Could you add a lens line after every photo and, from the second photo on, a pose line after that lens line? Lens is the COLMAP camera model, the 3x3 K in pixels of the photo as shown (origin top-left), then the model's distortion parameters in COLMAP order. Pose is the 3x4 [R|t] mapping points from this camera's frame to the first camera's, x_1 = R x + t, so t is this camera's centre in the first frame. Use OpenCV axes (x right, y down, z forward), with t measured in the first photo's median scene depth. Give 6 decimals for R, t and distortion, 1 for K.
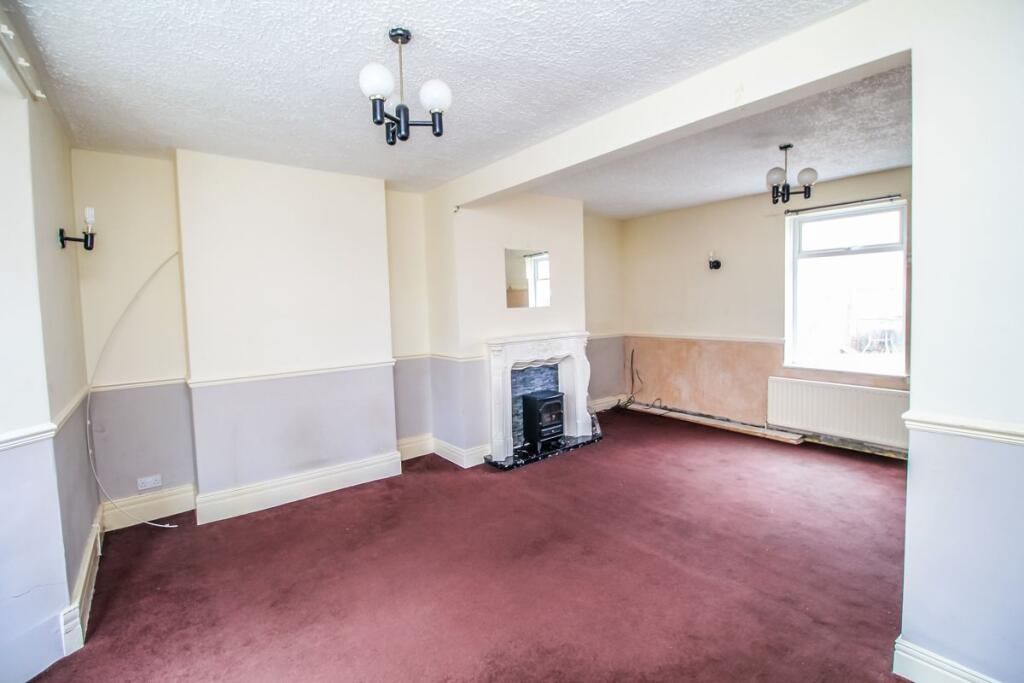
lens RADIAL K [[477.8, 0, 517.9], [0, 477.8, 331.6], [0, 0, 1]] dist [-0.001931, -0.000330]
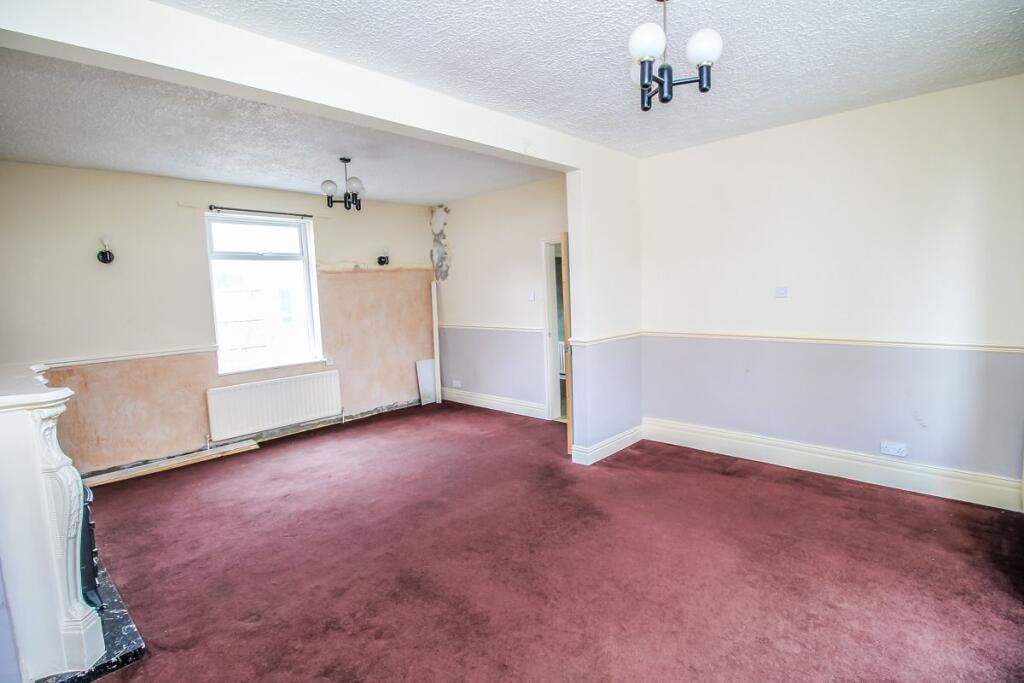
lens RADIAL K [[477.8, 0, 517.9], [0, 477.8, 331.6], [0, 0, 1]] dist [-0.001931, -0.000330]
pose [[-0.144012, -0.059575, 0.987781, -0.460402], [0.101300, 0.992055, 0.074602, -0.021534], [-0.984377, 0.110805, -0.136833, 0.585097]]
